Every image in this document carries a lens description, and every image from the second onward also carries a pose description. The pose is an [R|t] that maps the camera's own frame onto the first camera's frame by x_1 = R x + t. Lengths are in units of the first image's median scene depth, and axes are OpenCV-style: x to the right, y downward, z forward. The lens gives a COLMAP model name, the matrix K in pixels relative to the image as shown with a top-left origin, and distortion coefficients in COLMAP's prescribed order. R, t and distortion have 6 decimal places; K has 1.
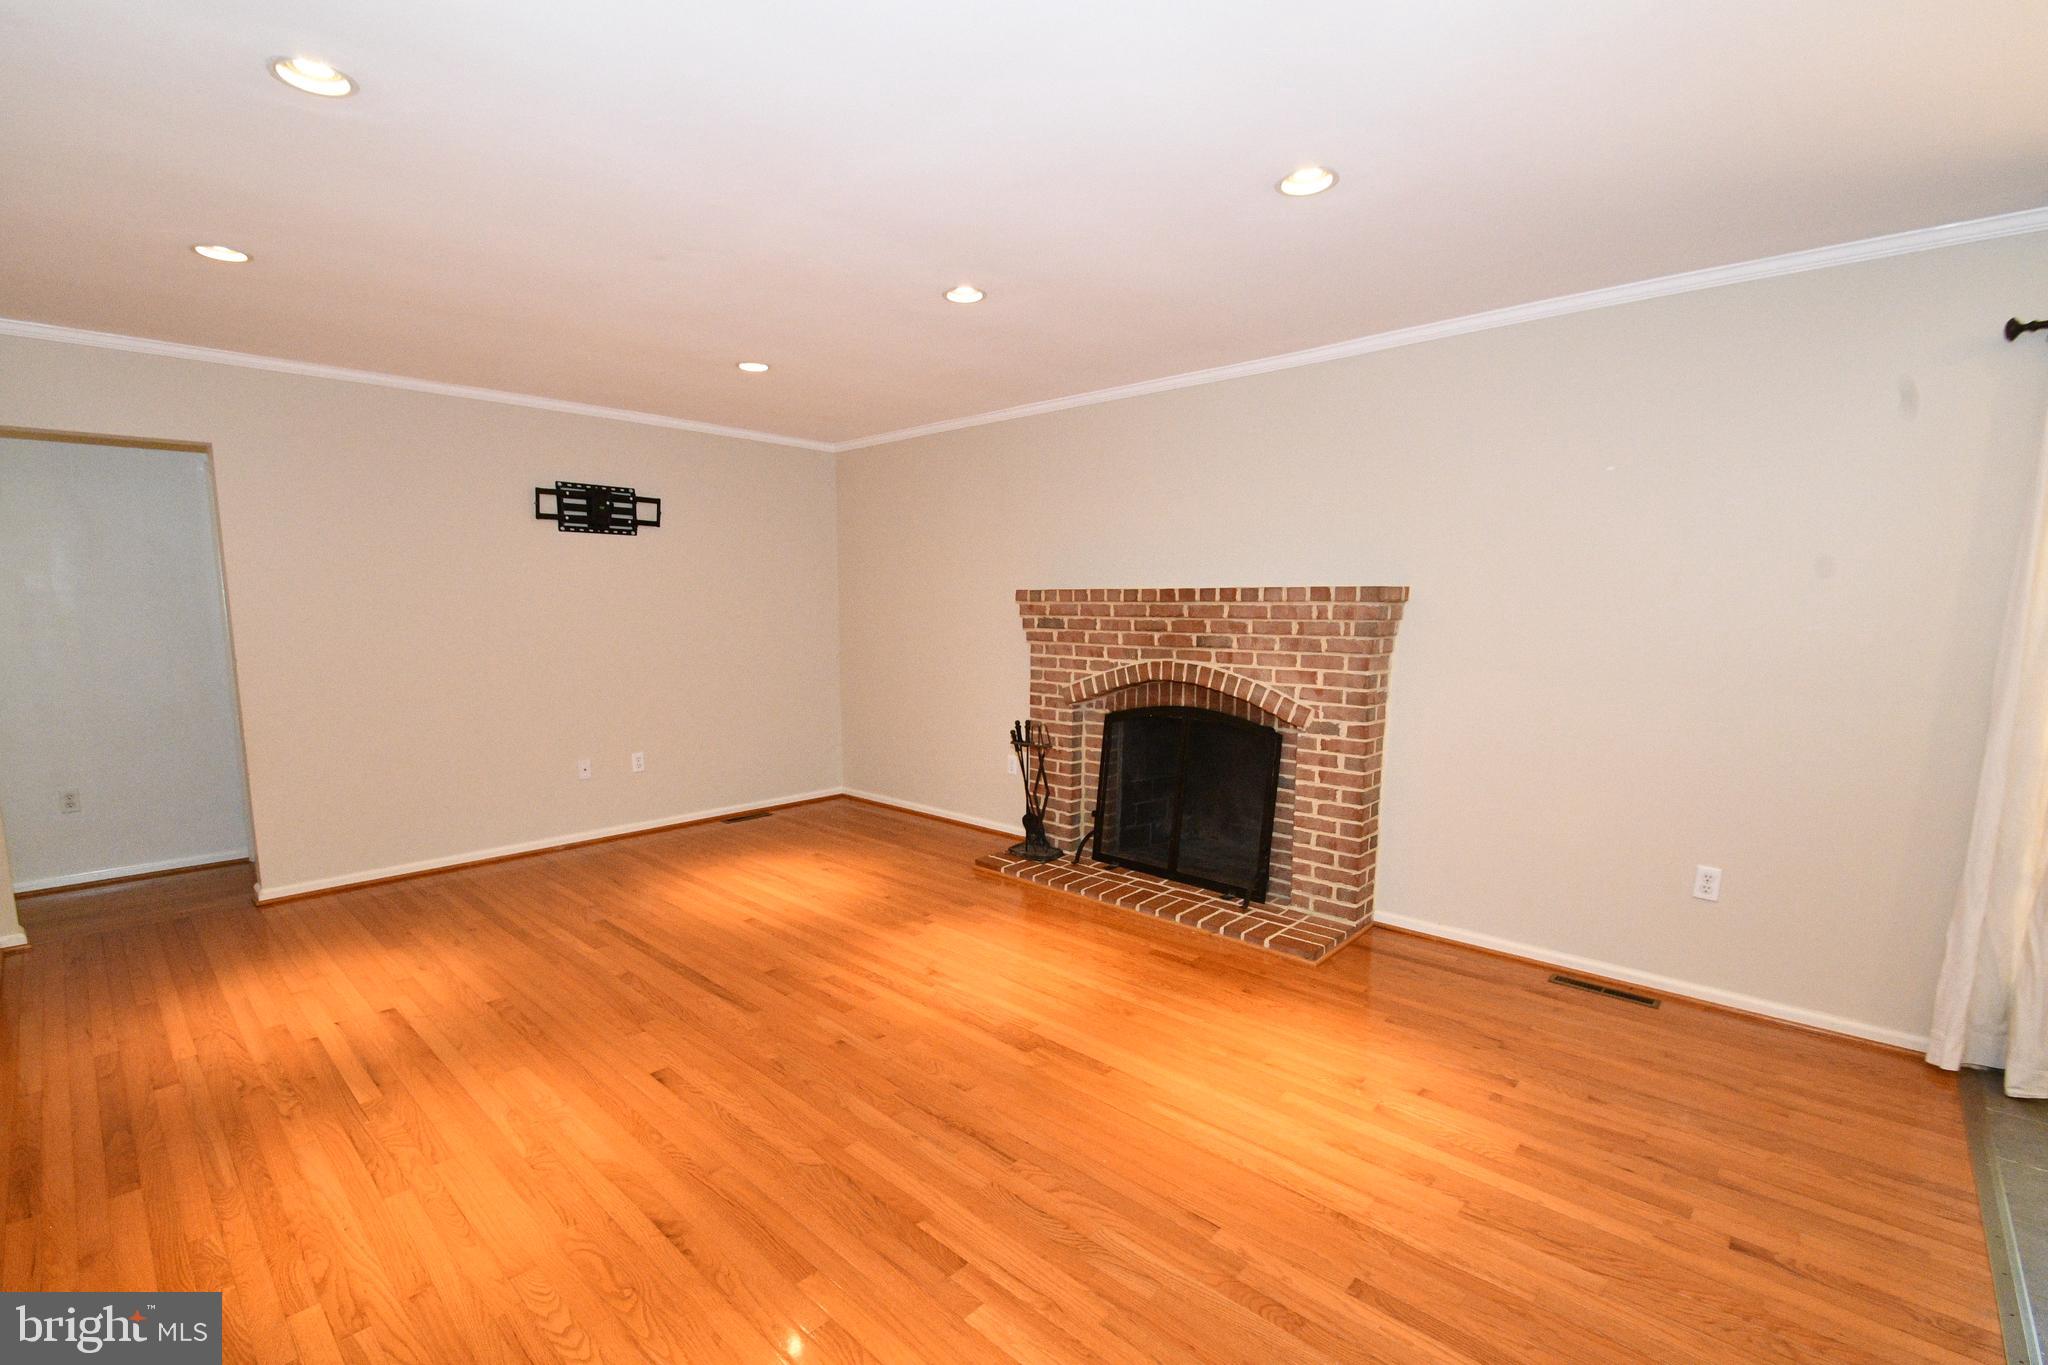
lens RADIAL K [[900.8, 0, 1011.3], [0, 900.8, 721.7], [0, 0, 1]] dist [0.001195, -0.014362]
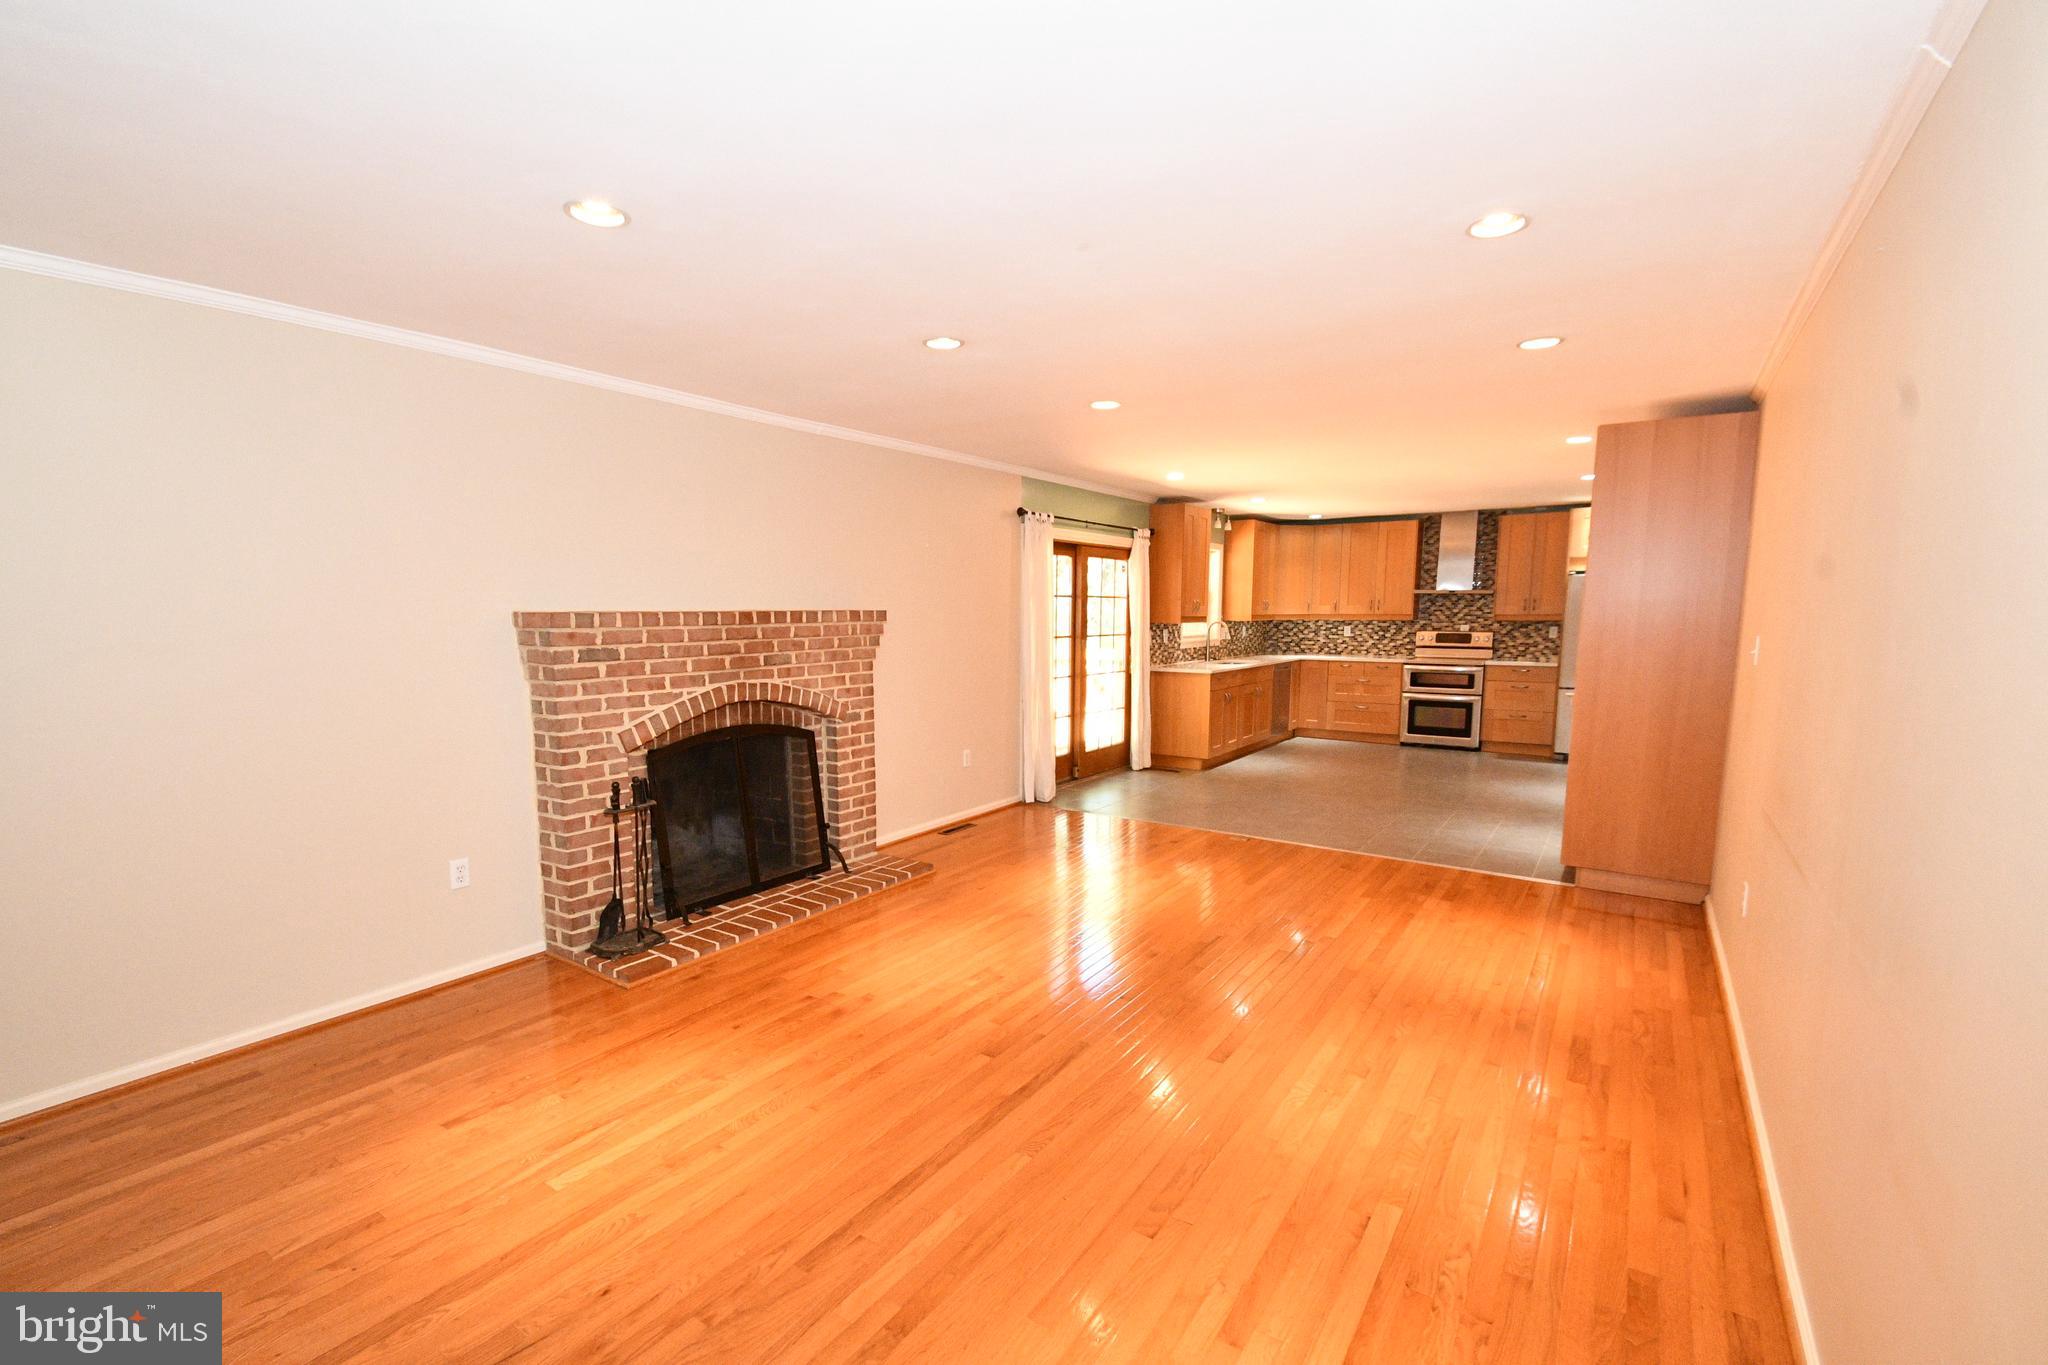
lens RADIAL K [[900.8, 0, 1011.3], [0, 900.8, 721.7], [0, 0, 1]] dist [0.001195, -0.014362]
pose [[-0.149851, -0.126936, 0.980526, -0.893506], [0.132660, 0.980176, 0.147164, -0.136026], [-0.979768, 0.152129, -0.130041, 0.858920]]
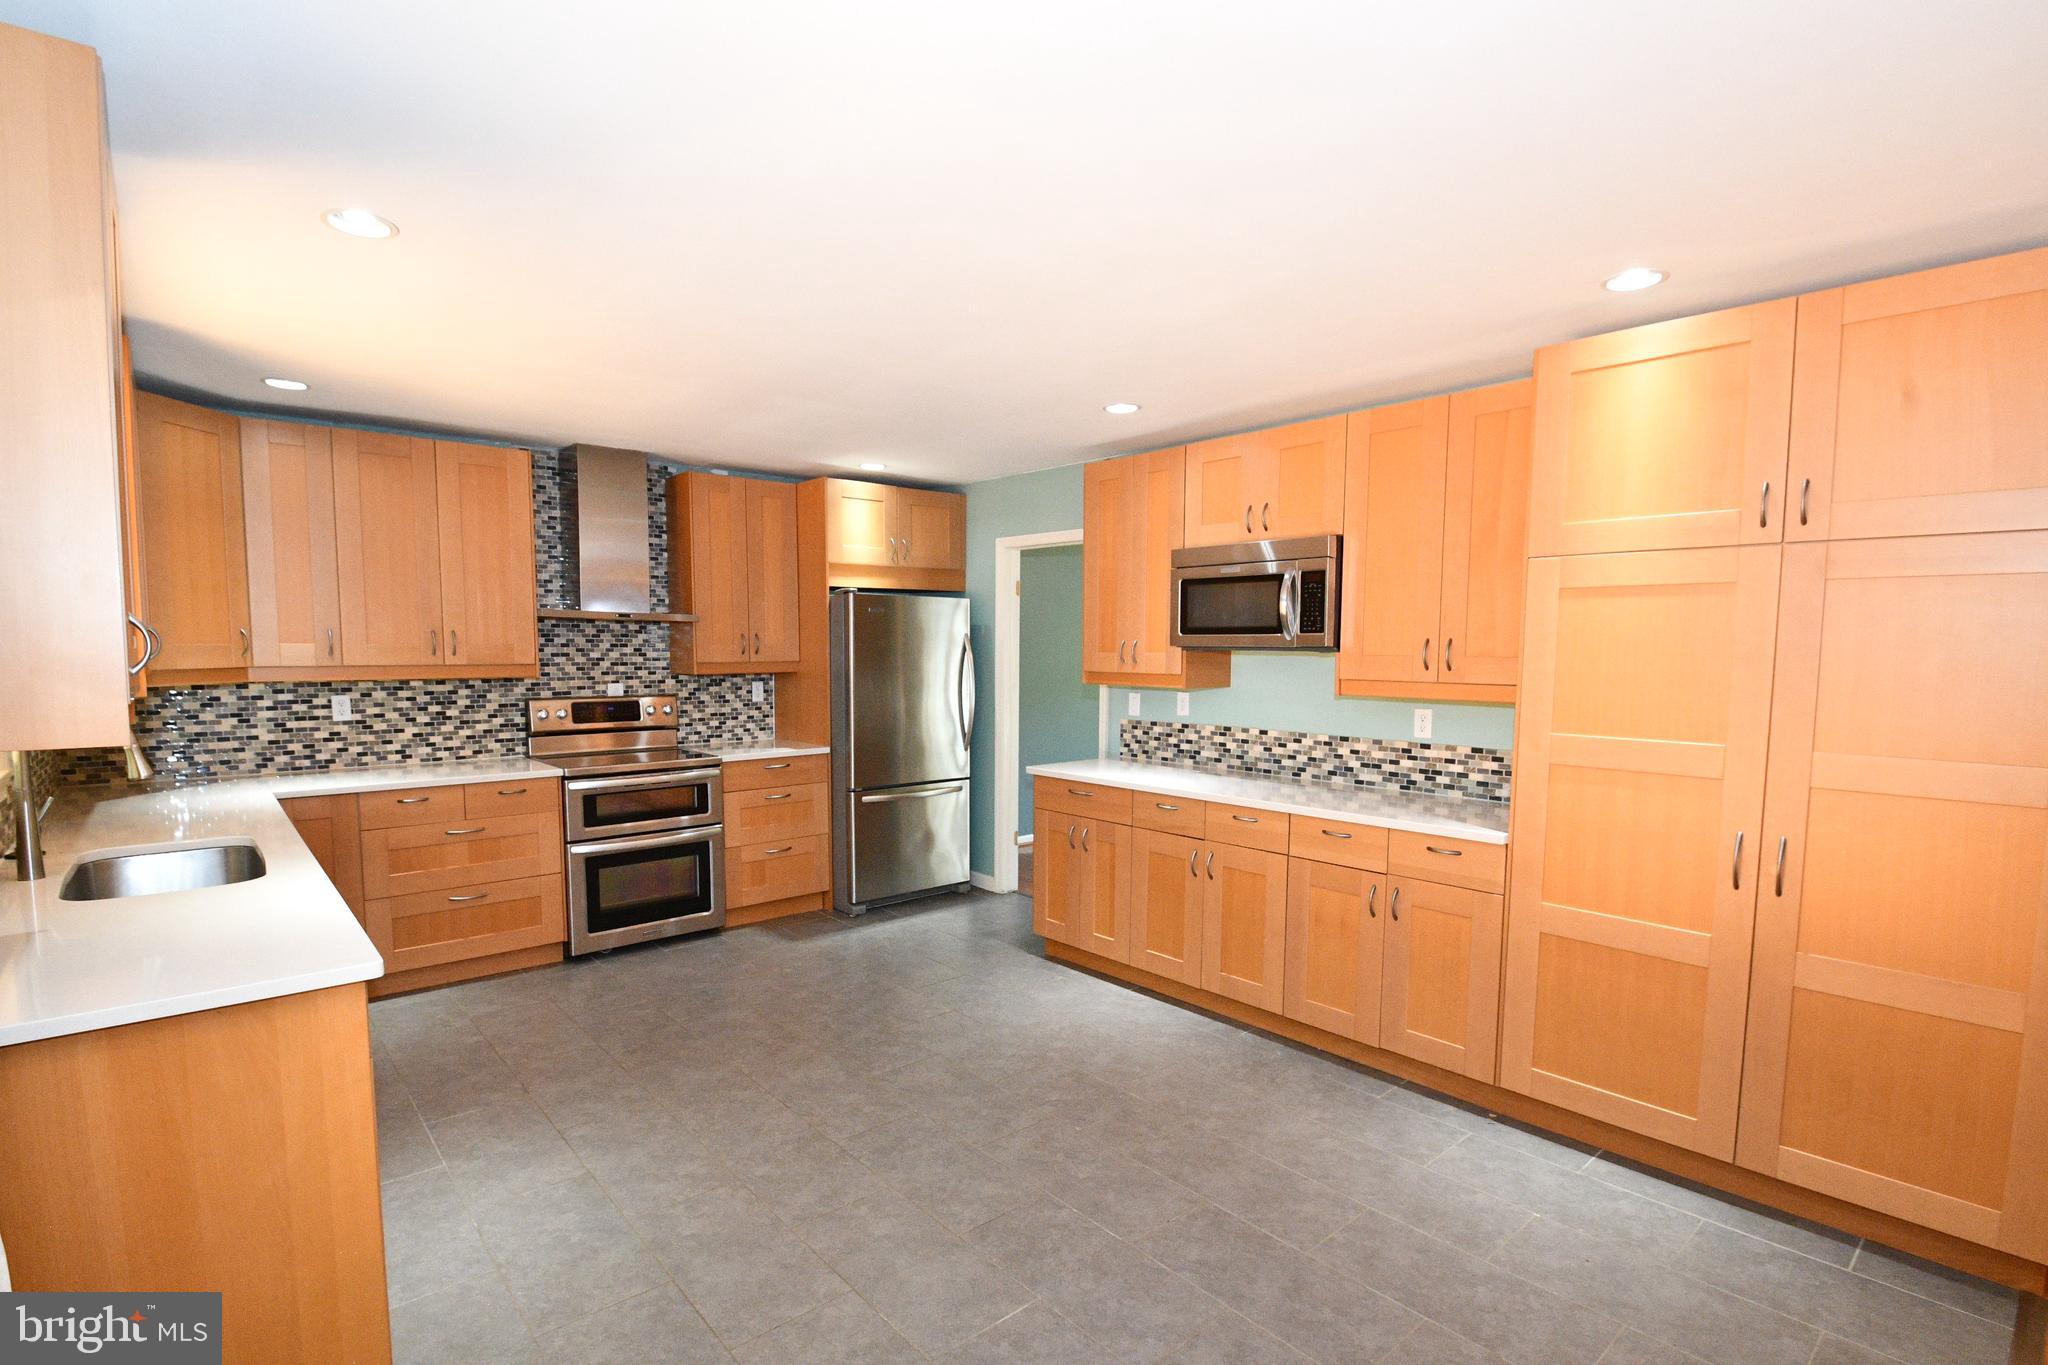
lens RADIAL K [[968.9, 0, 1007.5], [0, 968.9, 725.5], [0, 0, 1]] dist [-0.002695, -0.000289]
pose [[-0.994560, -0.014582, 0.103139, 0.629276], [0.007736, 0.977078, 0.212741, -0.090453], [-0.103877, 0.212381, -0.971650, 0.532631]]
